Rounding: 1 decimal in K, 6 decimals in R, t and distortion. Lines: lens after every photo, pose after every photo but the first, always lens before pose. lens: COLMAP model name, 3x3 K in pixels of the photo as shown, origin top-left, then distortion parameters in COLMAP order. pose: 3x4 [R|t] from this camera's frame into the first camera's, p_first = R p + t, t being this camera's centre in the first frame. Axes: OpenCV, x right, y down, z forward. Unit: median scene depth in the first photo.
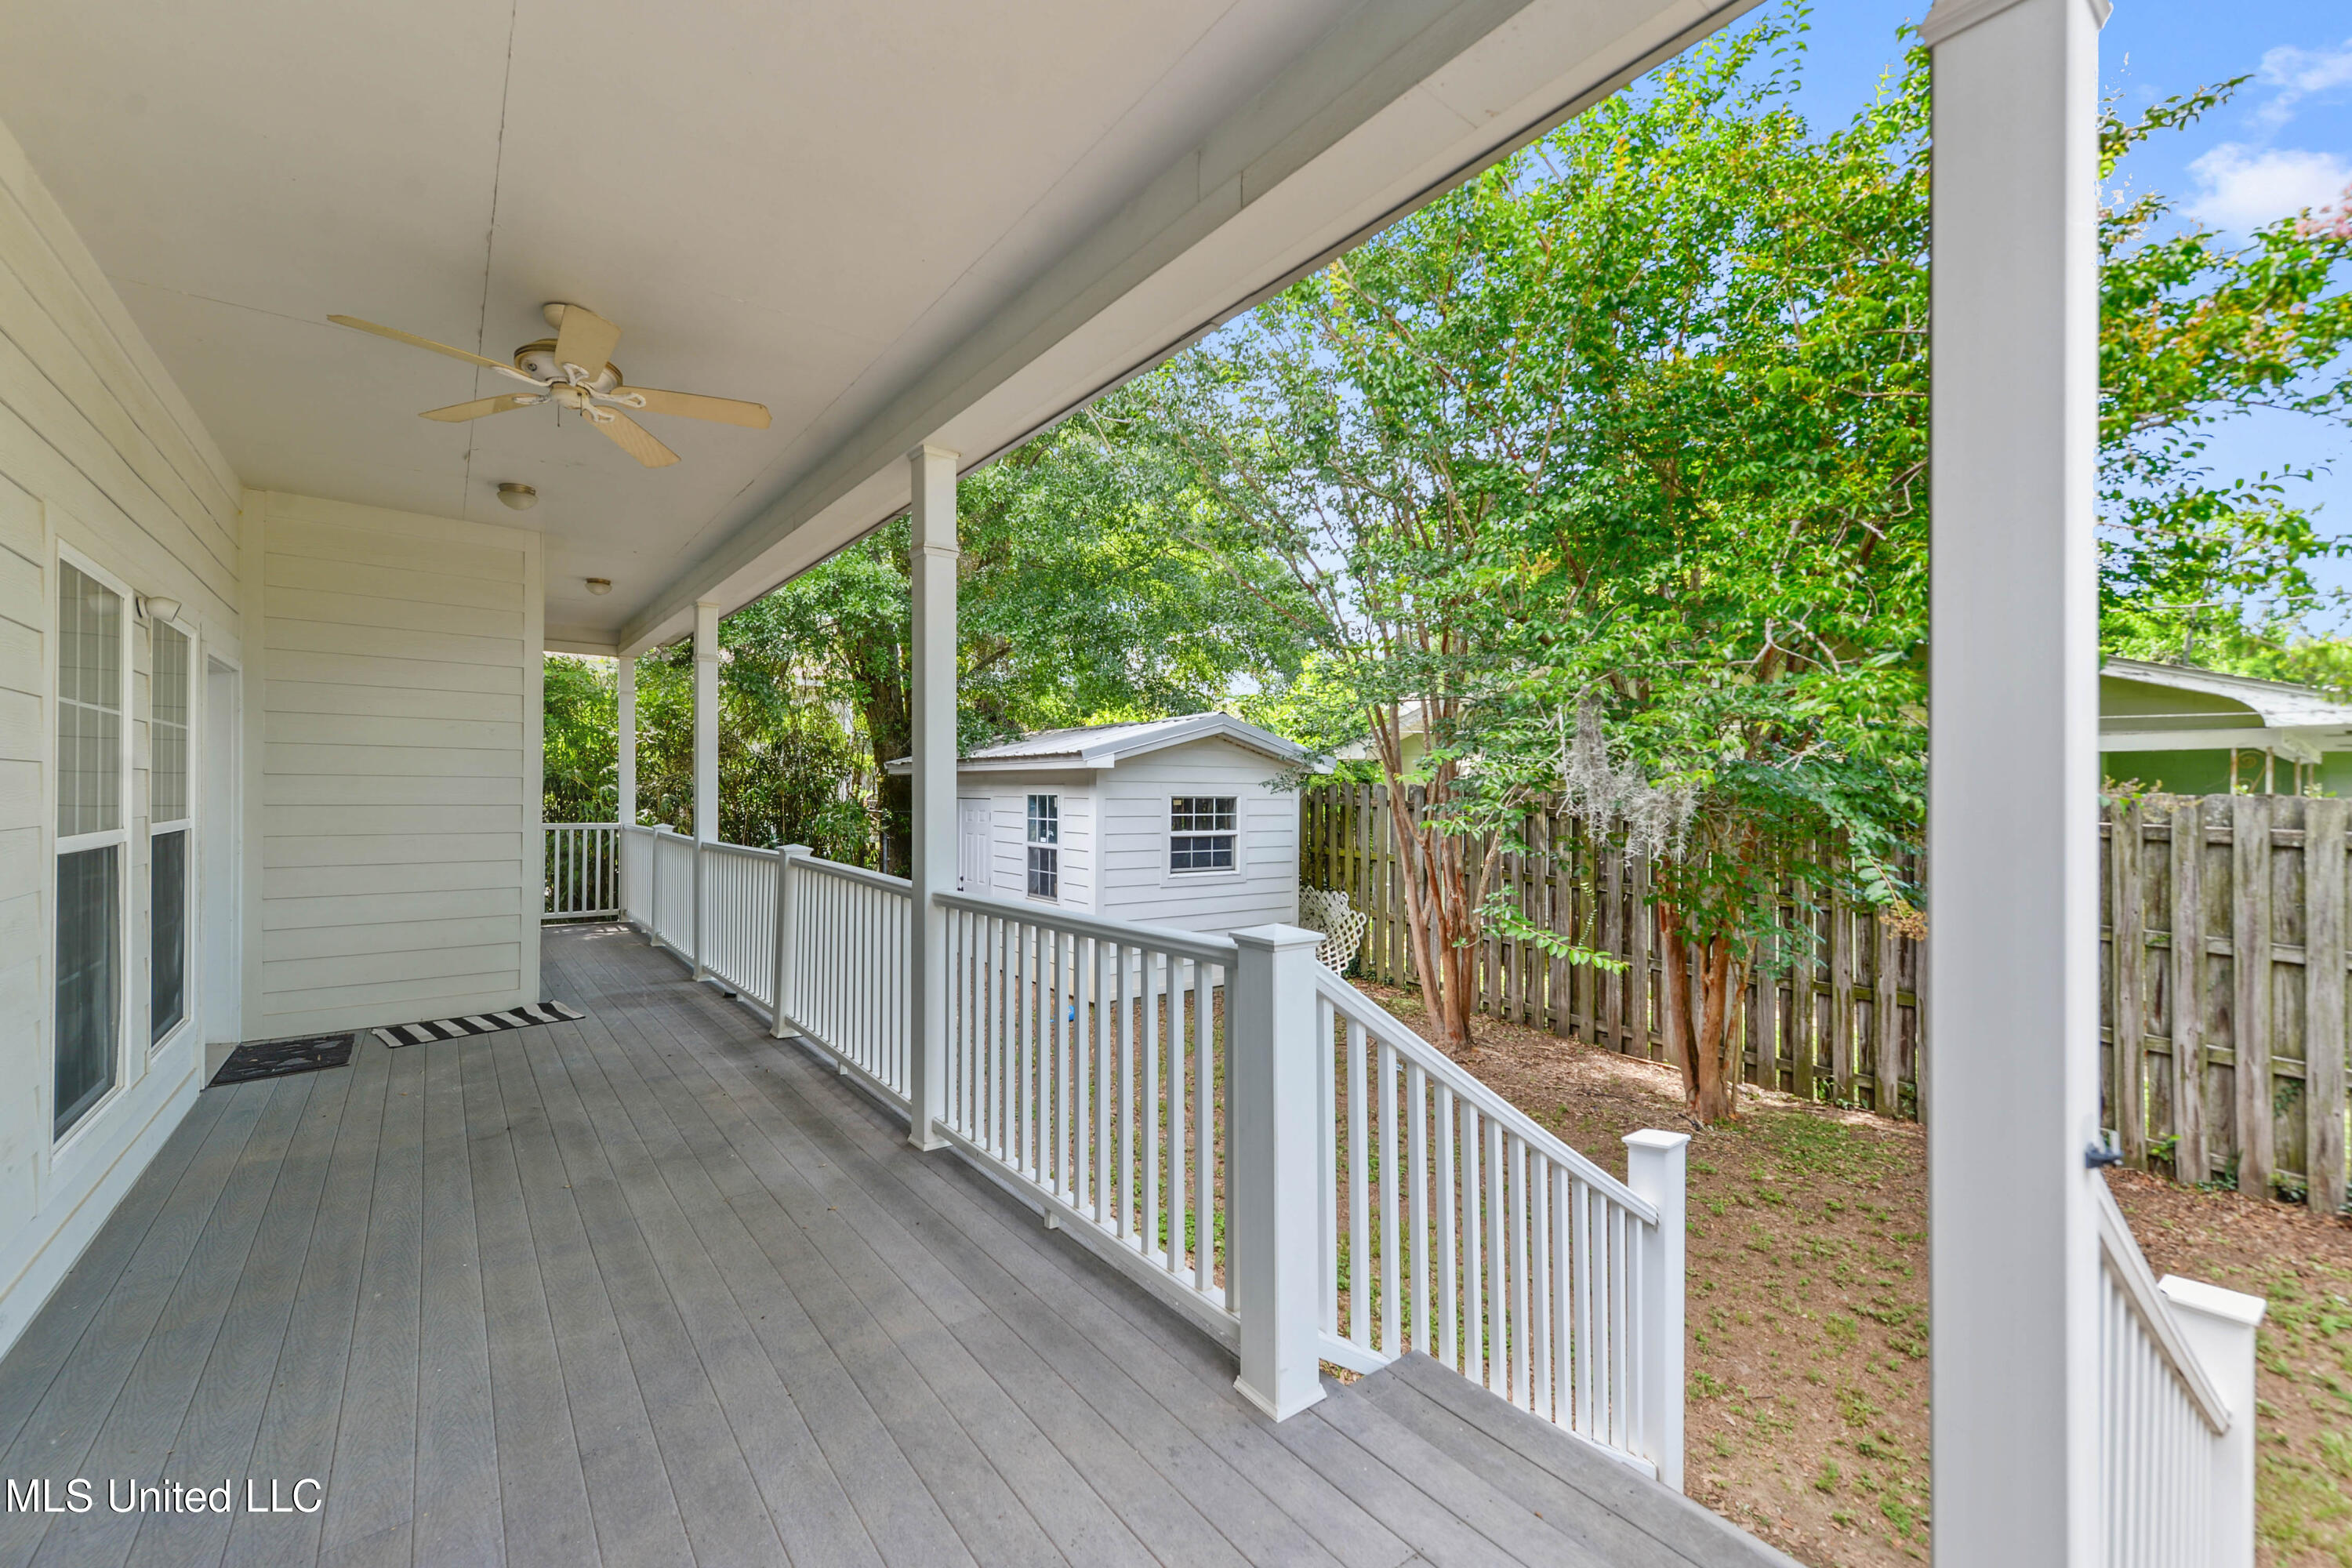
lens RADIAL K [[947.3, 0, 1181.0], [0, 947.3, 783.7], [0, 0, 1]] dist [0.000161, 0.000015]
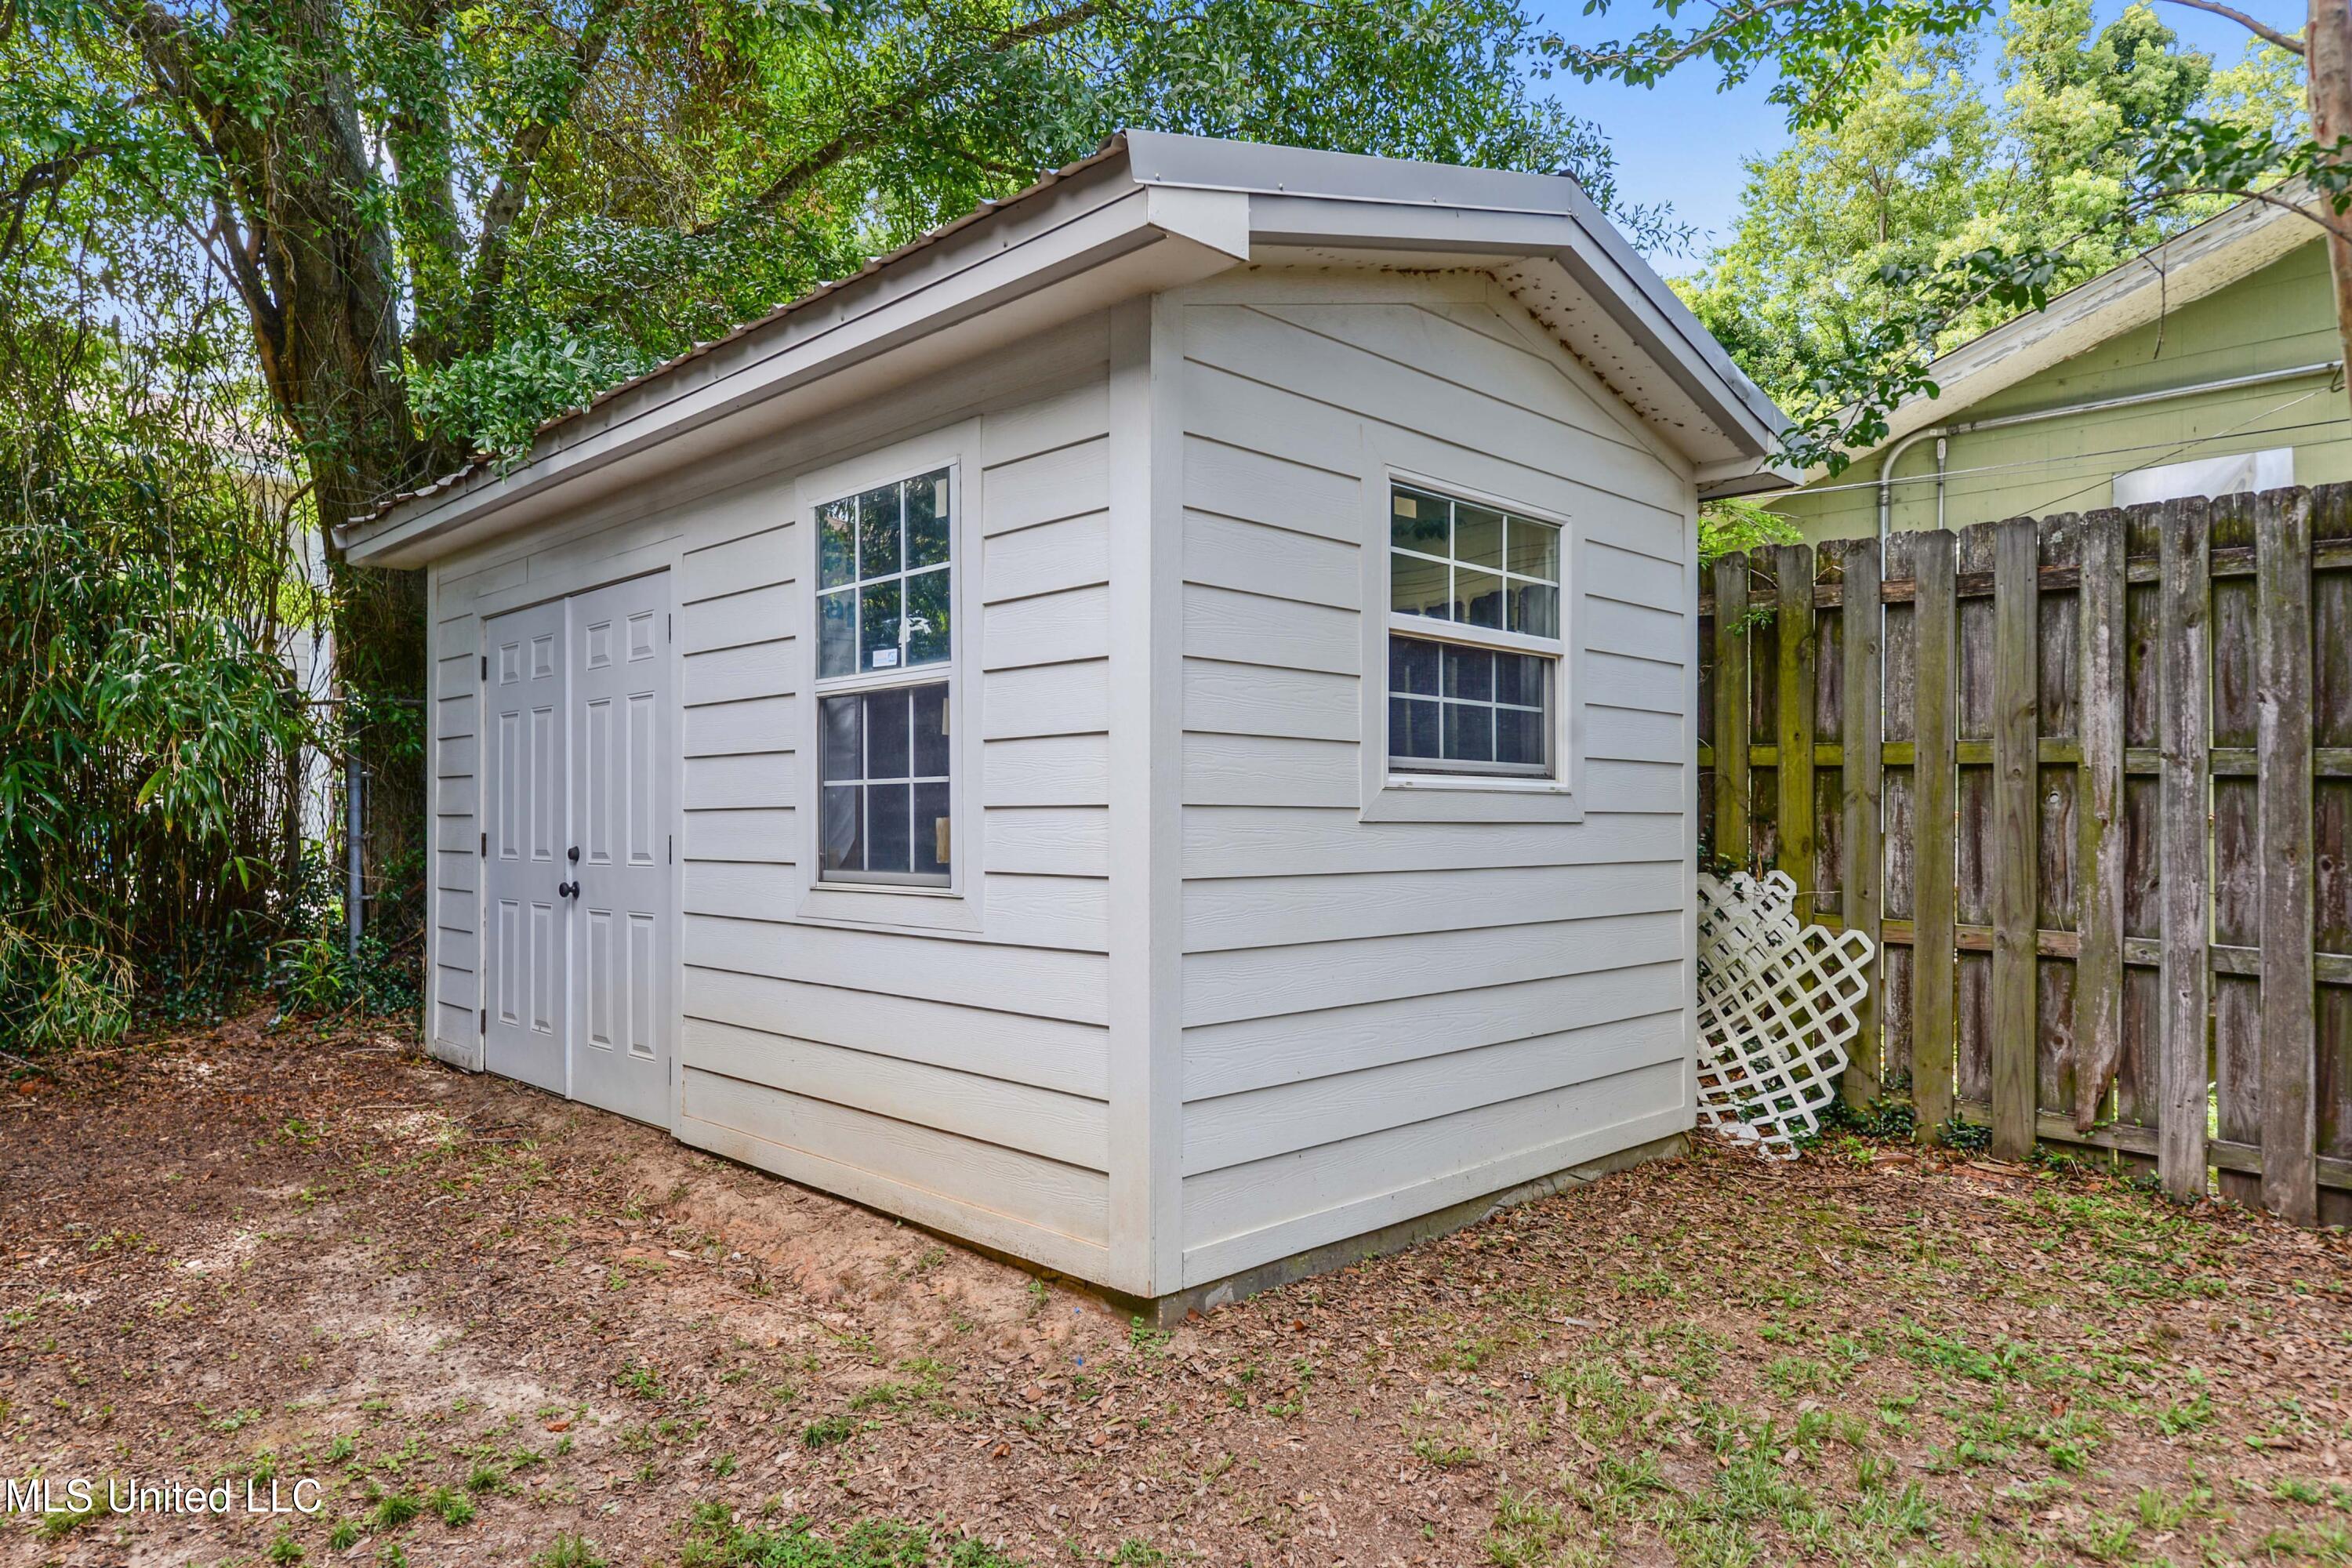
lens RADIAL K [[1474.4, 0, 1169.0], [0, 1474.4, 787.2], [0, 0, 1]] dist [-0.001232, -0.000026]
pose [[0.991101, -0.006716, 0.132944, -0.122203], [0.008144, 0.999915, -0.010199, 0.100167], [-0.132864, 0.011191, 0.991071, 0.585789]]
